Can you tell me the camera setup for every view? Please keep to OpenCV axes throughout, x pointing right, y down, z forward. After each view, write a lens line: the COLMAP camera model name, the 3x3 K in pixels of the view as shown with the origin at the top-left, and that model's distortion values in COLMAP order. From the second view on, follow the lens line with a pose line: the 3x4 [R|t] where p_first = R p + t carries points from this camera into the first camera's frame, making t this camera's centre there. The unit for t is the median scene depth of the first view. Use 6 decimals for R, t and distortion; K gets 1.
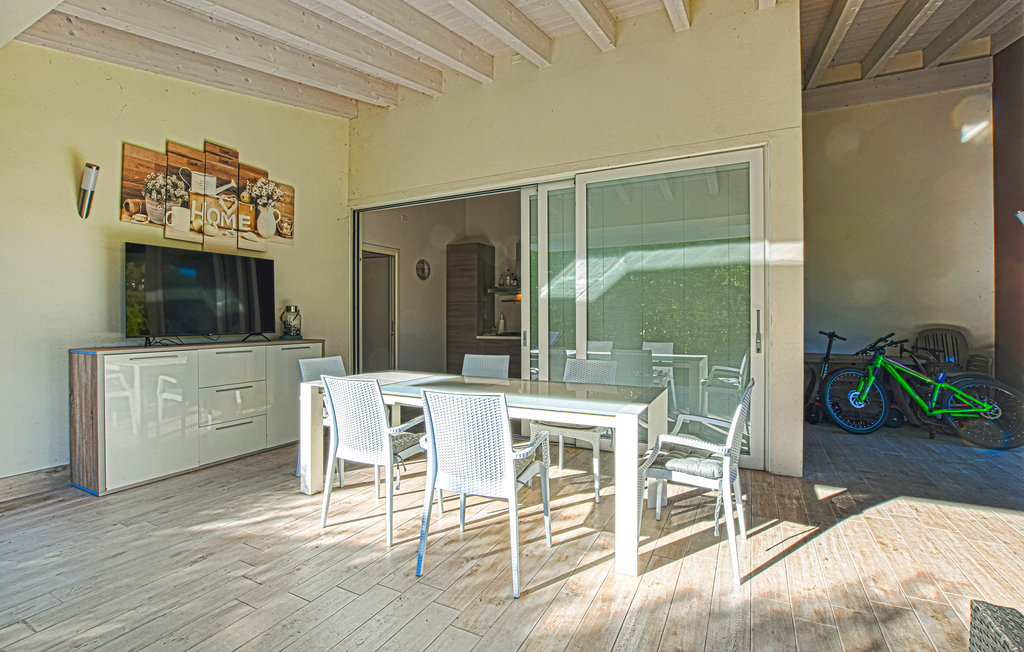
lens RADIAL K [[451.3, 0, 512.0], [0, 451.3, 326.0], [0, 0, 1]] dist [-0.029791, 0.000114]
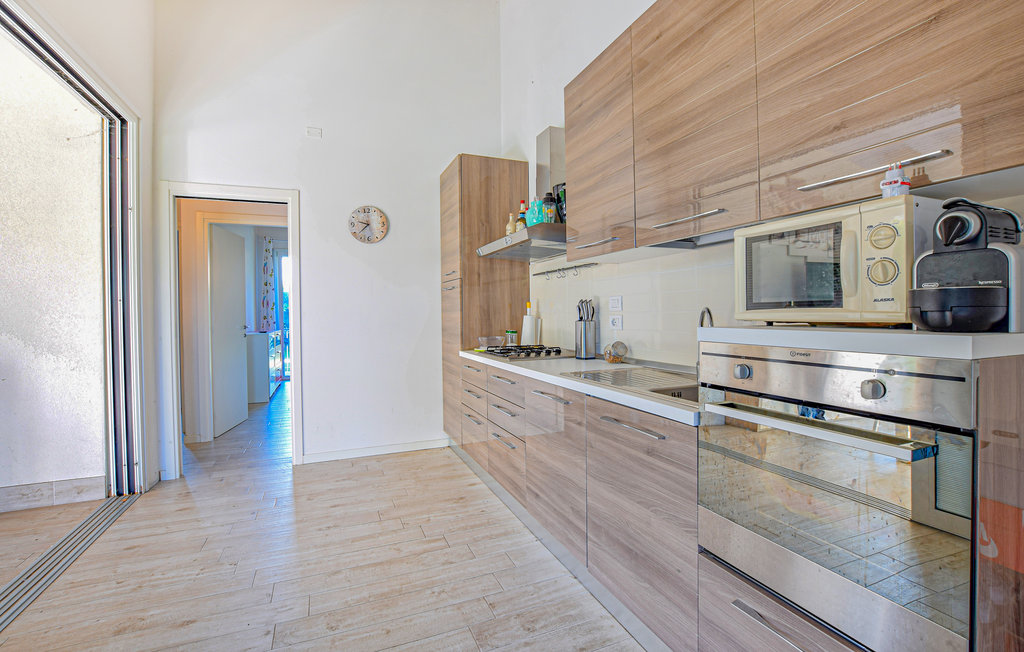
lens RADIAL K [[454.0, 0, 513.0], [0, 454.0, 317.9], [0, 0, 1]] dist [-0.022980, -0.000105]
pose [[0.760667, 0.000035, -0.649142, 0.279052], [-0.001524, 0.999997, -0.001732, -0.011735], [0.649140, 0.002307, 0.760665, 0.682001]]
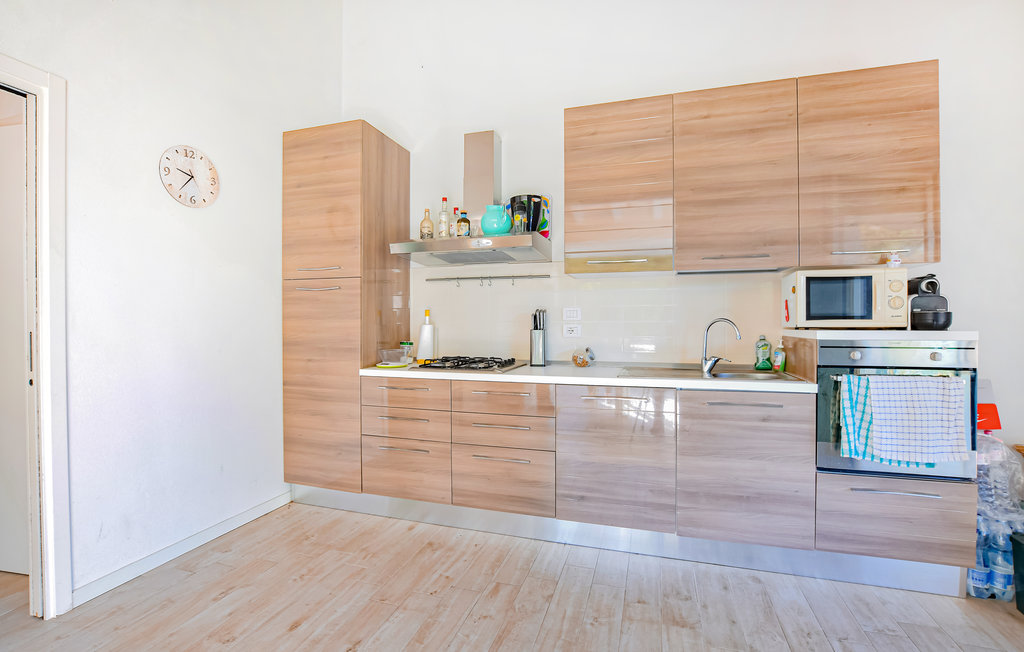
lens RADIAL K [[451.3, 0, 512.0], [0, 451.3, 326.0], [0, 0, 1]] dist [-0.029791, 0.000114]
pose [[0.986145, -0.001973, 0.165875, -0.015836], [0.003592, 0.999949, -0.009460, -0.009412], [-0.165848, 0.009925, 0.986101, 0.620810]]
